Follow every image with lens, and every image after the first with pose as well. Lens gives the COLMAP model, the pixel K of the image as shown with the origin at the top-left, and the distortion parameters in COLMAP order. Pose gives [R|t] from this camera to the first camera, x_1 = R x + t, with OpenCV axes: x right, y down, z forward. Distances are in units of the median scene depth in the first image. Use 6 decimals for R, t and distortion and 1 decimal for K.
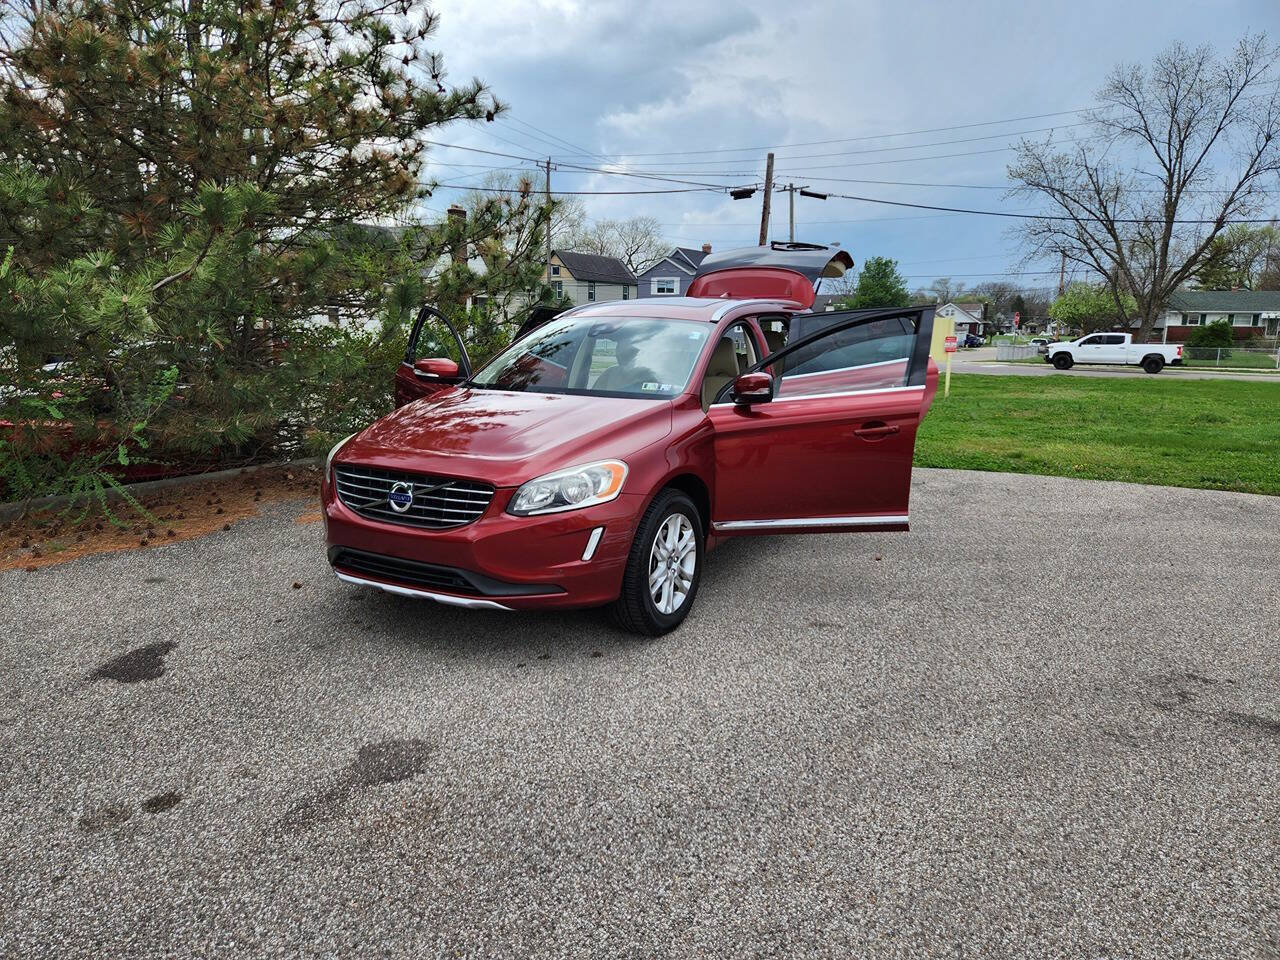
lens RADIAL K [[835.0, 0, 633.0], [0, 835.0, 477.3], [0, 0, 1]] dist [0.076693, -0.059912]
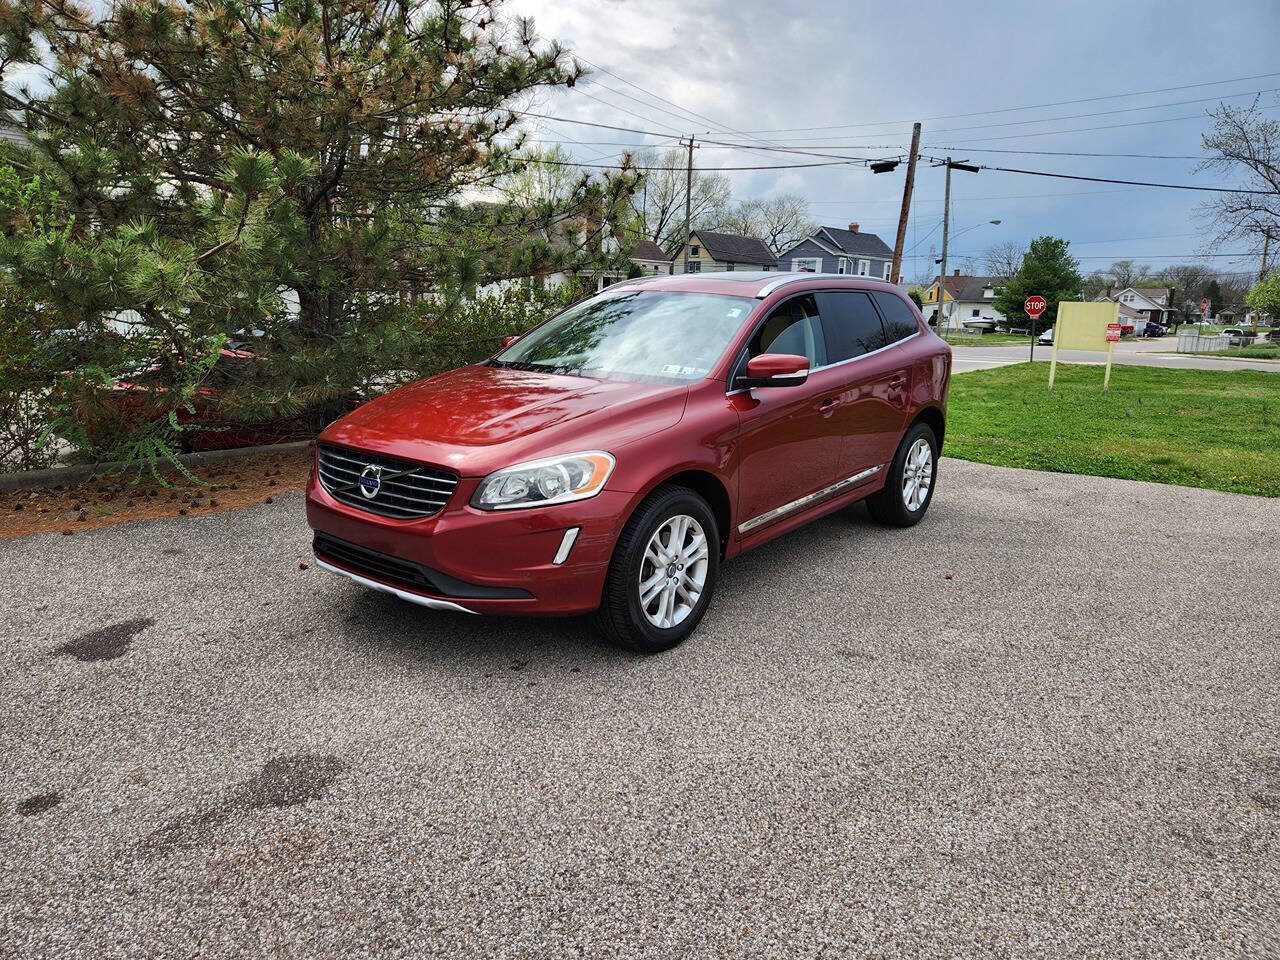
lens RADIAL K [[839.4, 0, 632.0], [0, 839.4, 474.7], [0, 0, 1]] dist [0.073385, -0.058353]
pose [[0.986315, 0.047243, -0.157959, 0.128232], [-0.044508, 0.998792, 0.020804, -0.014031], [0.158751, -0.013489, 0.987227, 0.113766]]
